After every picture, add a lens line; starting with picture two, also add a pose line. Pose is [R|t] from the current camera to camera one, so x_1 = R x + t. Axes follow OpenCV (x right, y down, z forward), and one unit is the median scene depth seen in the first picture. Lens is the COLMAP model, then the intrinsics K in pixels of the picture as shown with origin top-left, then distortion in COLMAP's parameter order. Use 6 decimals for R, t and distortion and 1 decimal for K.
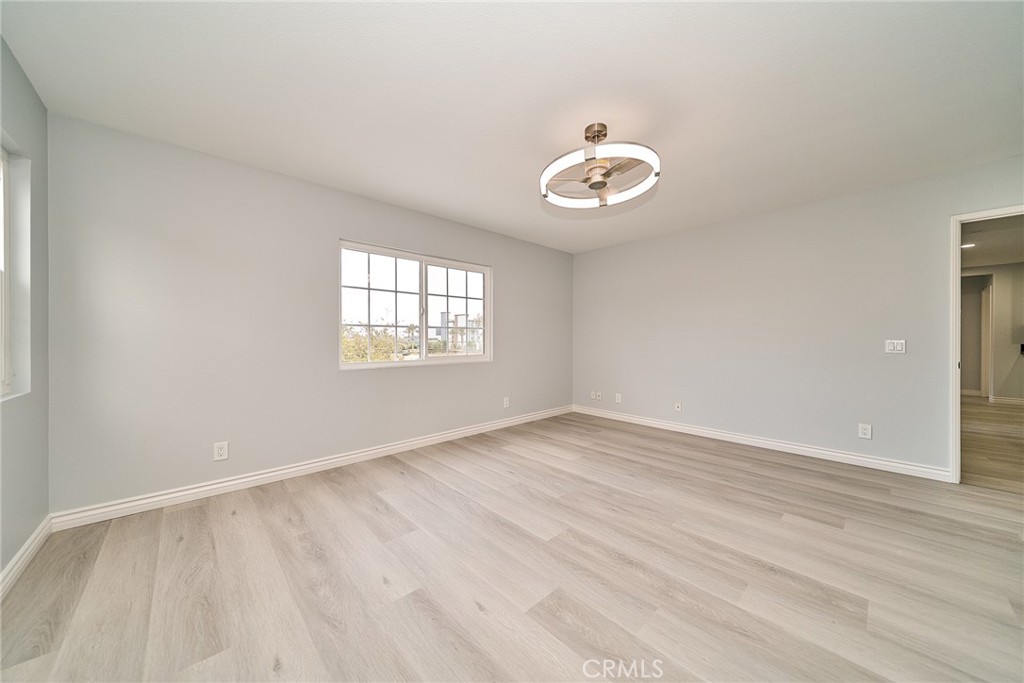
lens RADIAL K [[347.2, 0, 508.1], [0, 347.2, 342.0], [0, 0, 1]] dist [0.002119, -0.000908]
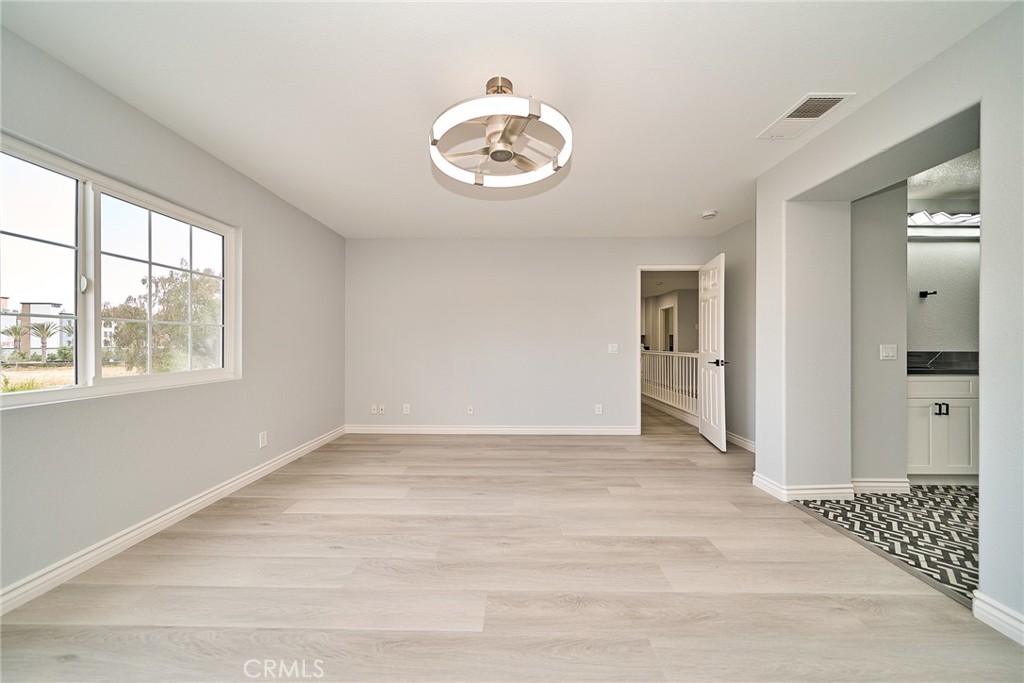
lens RADIAL K [[347.2, 0, 508.8], [0, 347.2, 339.8], [0, 0, 1]] dist [0.002119, -0.000908]
pose [[0.695204, 0.006223, 0.718786, -0.217396], [0.007067, 0.999855, -0.015491, -0.001210], [-0.718778, 0.015849, 0.695059, 0.283142]]
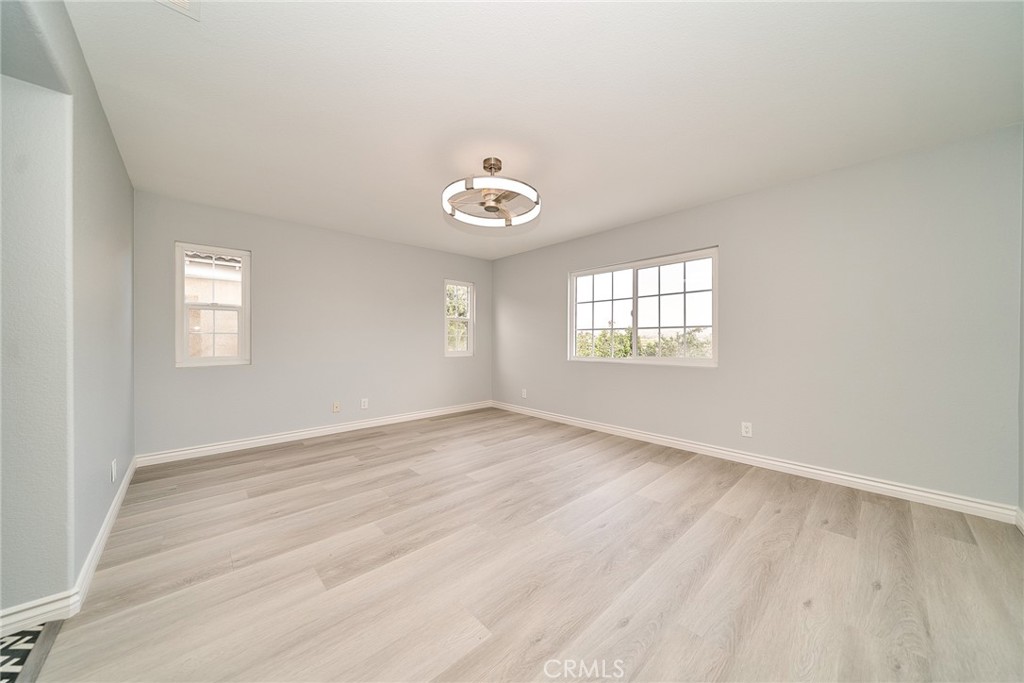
lens RADIAL K [[347.2, 0, 511.9], [0, 347.2, 340.1], [0, 0, 1]] dist [0.002119, -0.000908]
pose [[0.003194, -0.000484, -0.999995, 0.974451], [-0.009324, 0.999956, -0.000514, -0.003023], [0.999951, 0.009326, 0.003190, 0.724516]]
